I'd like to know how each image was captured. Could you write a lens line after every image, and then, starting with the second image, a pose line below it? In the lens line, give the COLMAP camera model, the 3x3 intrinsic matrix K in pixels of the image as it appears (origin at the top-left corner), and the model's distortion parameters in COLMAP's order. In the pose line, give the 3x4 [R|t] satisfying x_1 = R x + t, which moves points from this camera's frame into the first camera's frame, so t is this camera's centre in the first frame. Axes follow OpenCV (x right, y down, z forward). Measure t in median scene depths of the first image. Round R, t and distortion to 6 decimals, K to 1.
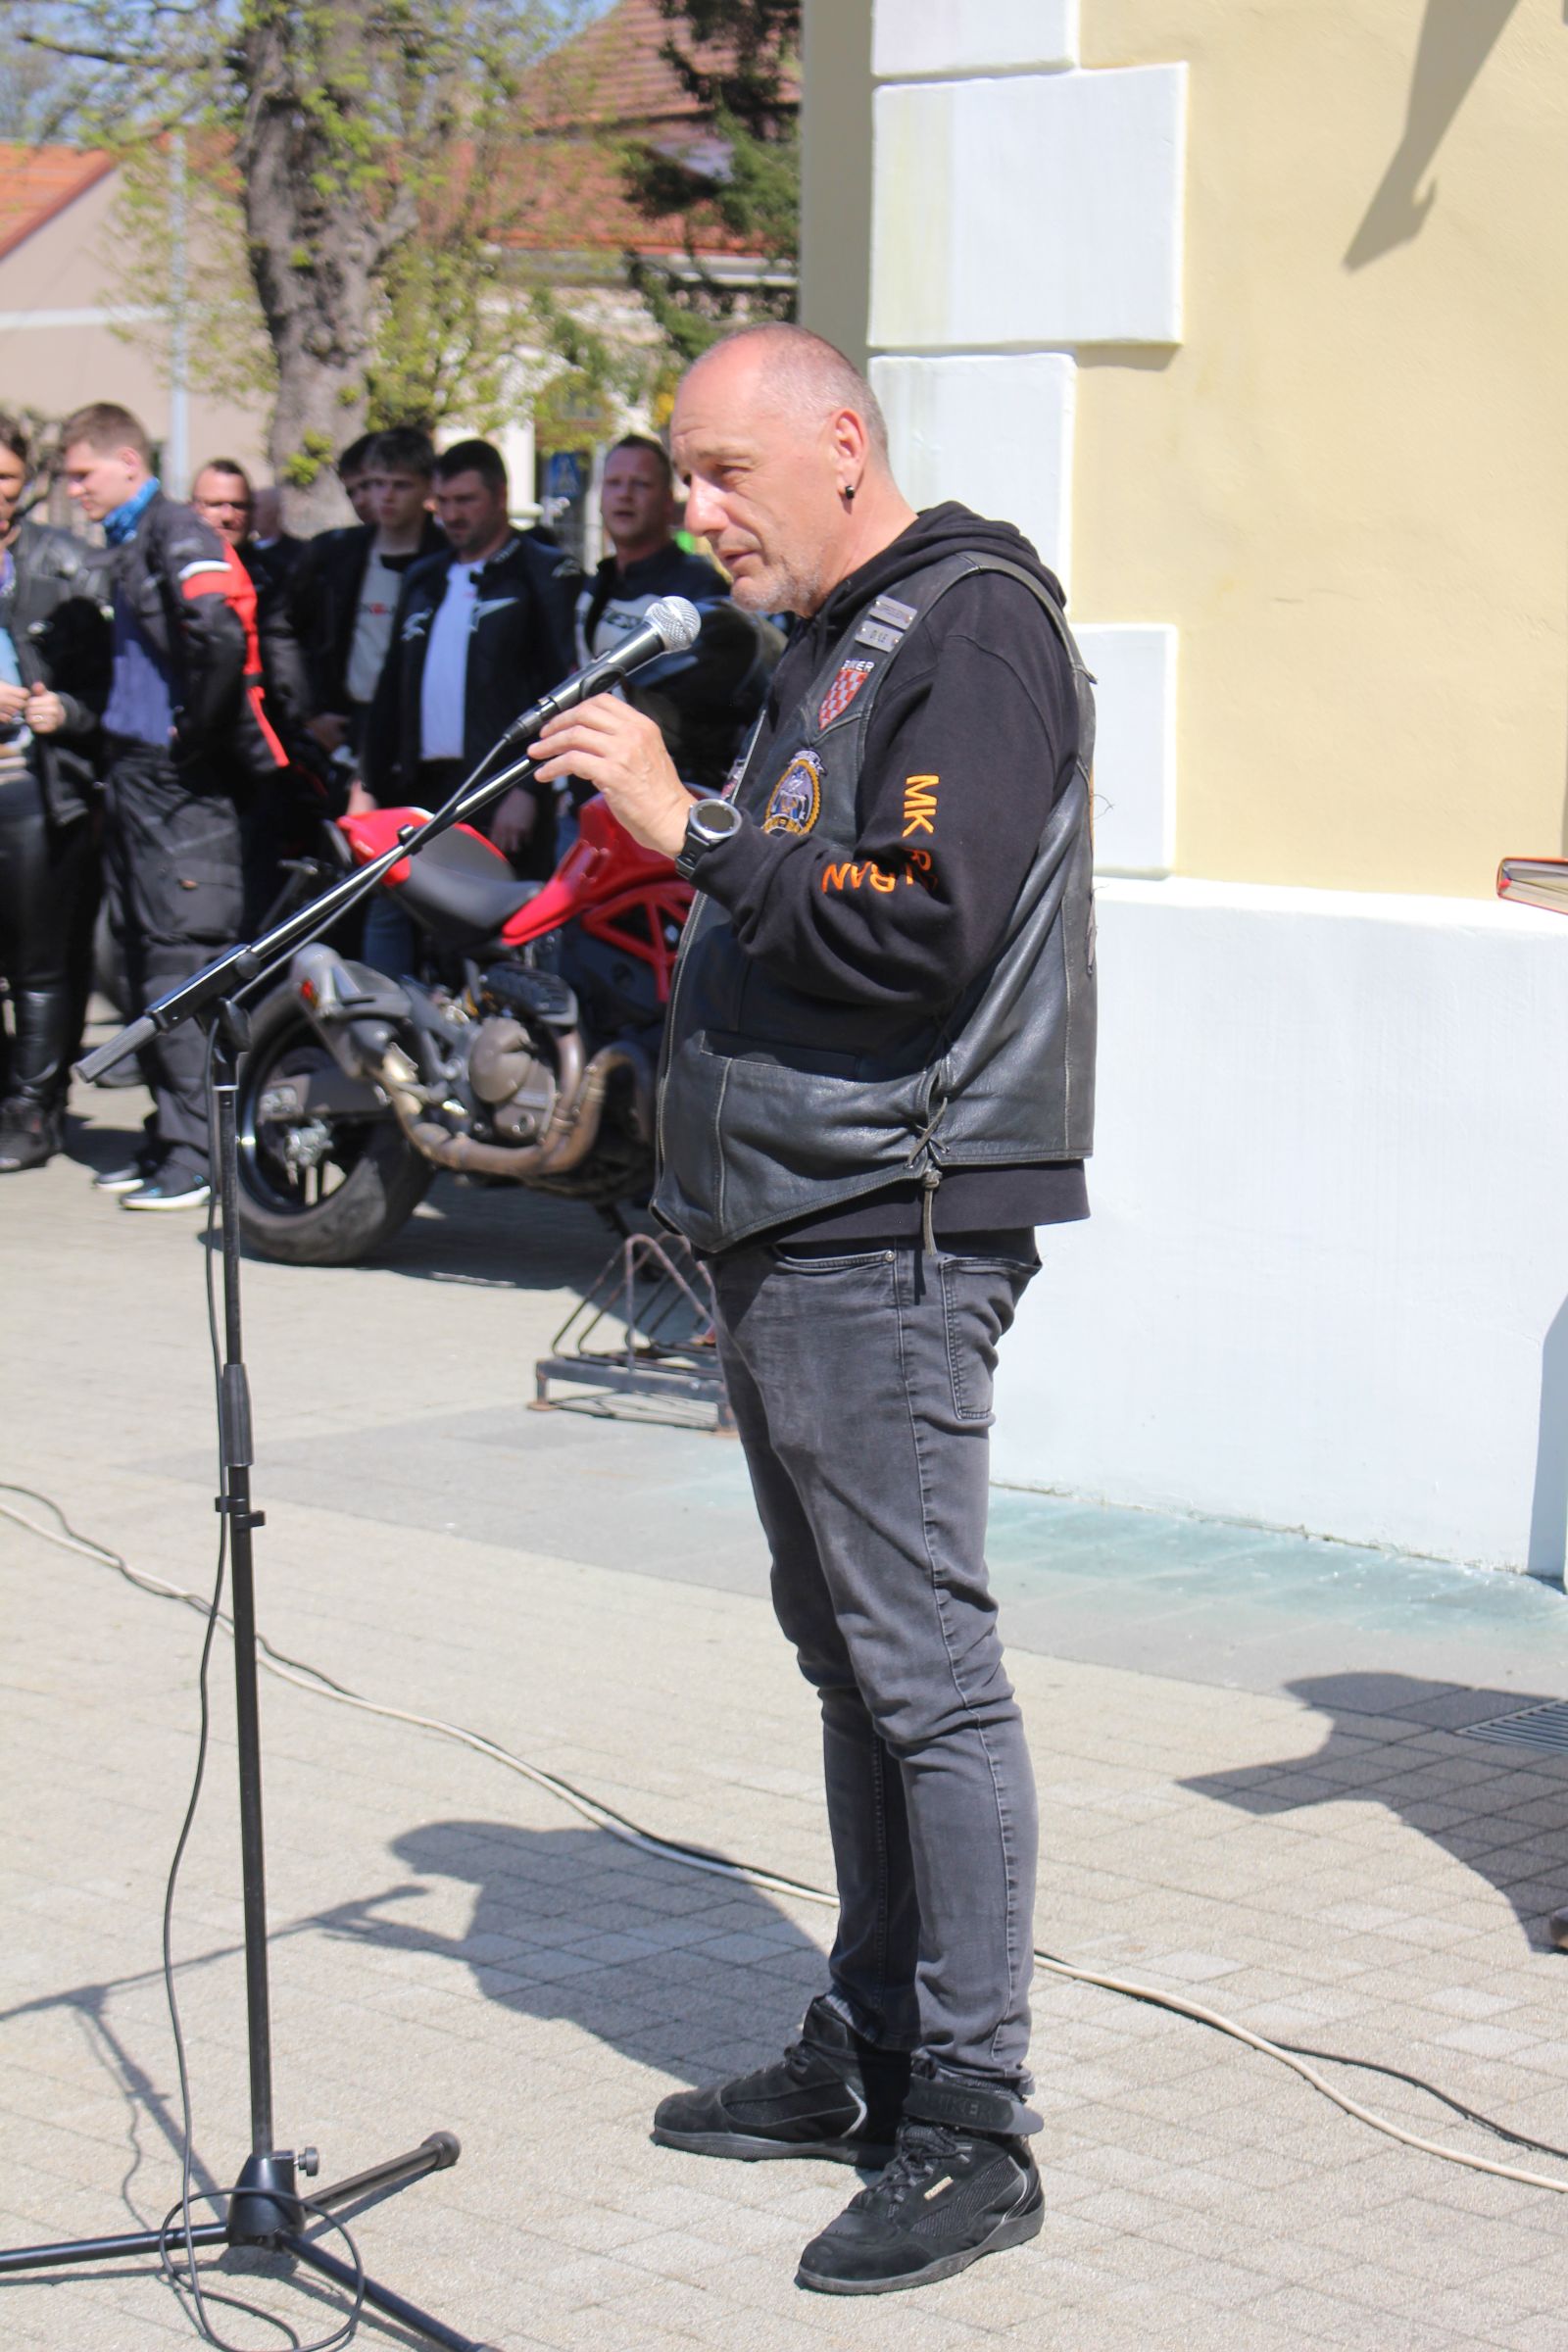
lens RADIAL K [[5655.9, 0, 785.2], [0, 5655.9, 1205.8], [0, 0, 1]] dist [0.049733, 0.005019]
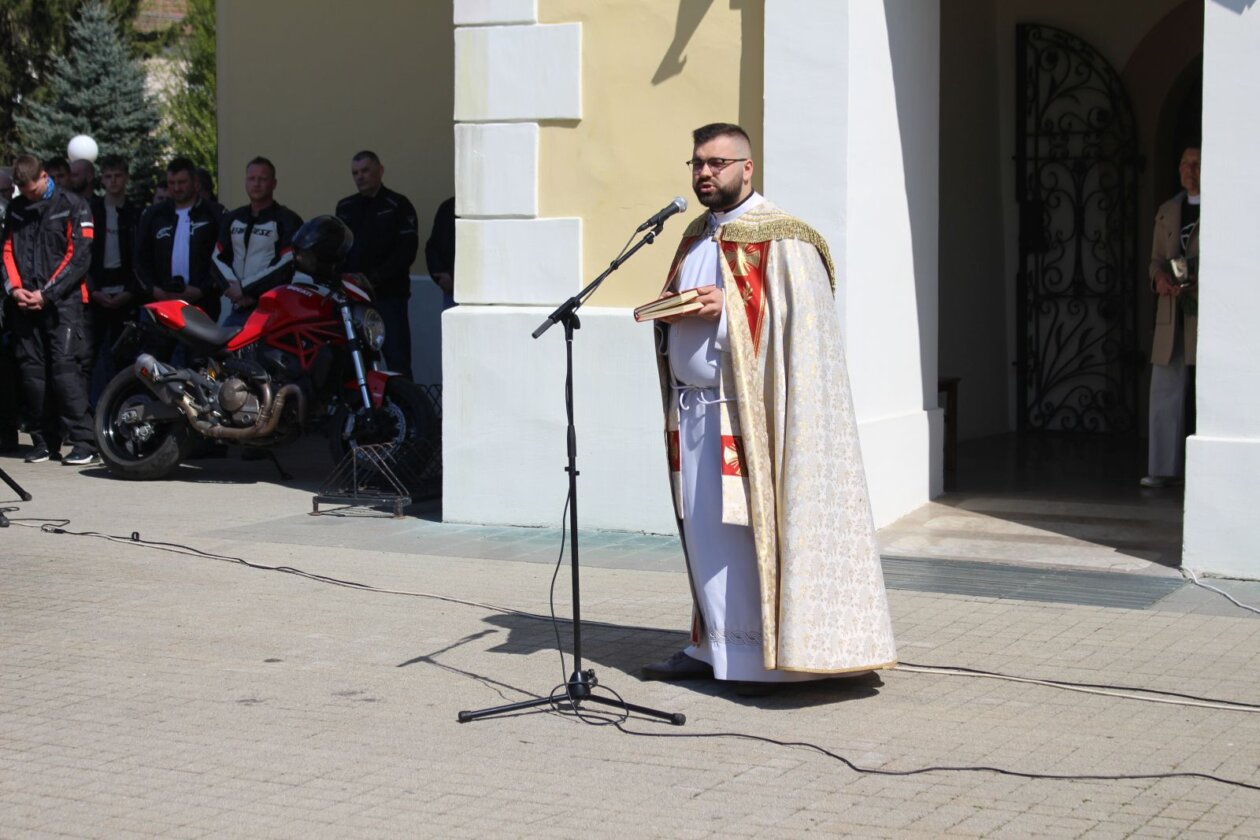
lens RADIAL K [[2712.7, 0, 630.0], [0, 2712.7, 420.0], [0, 0, 1]] dist [-0.030467, -0.066131]
pose [[0.951577, -0.030020, 0.305940, -0.258033], [0.043542, 0.998349, -0.037471, 0.040371], [-0.304310, 0.048977, 0.951313, -0.235547]]
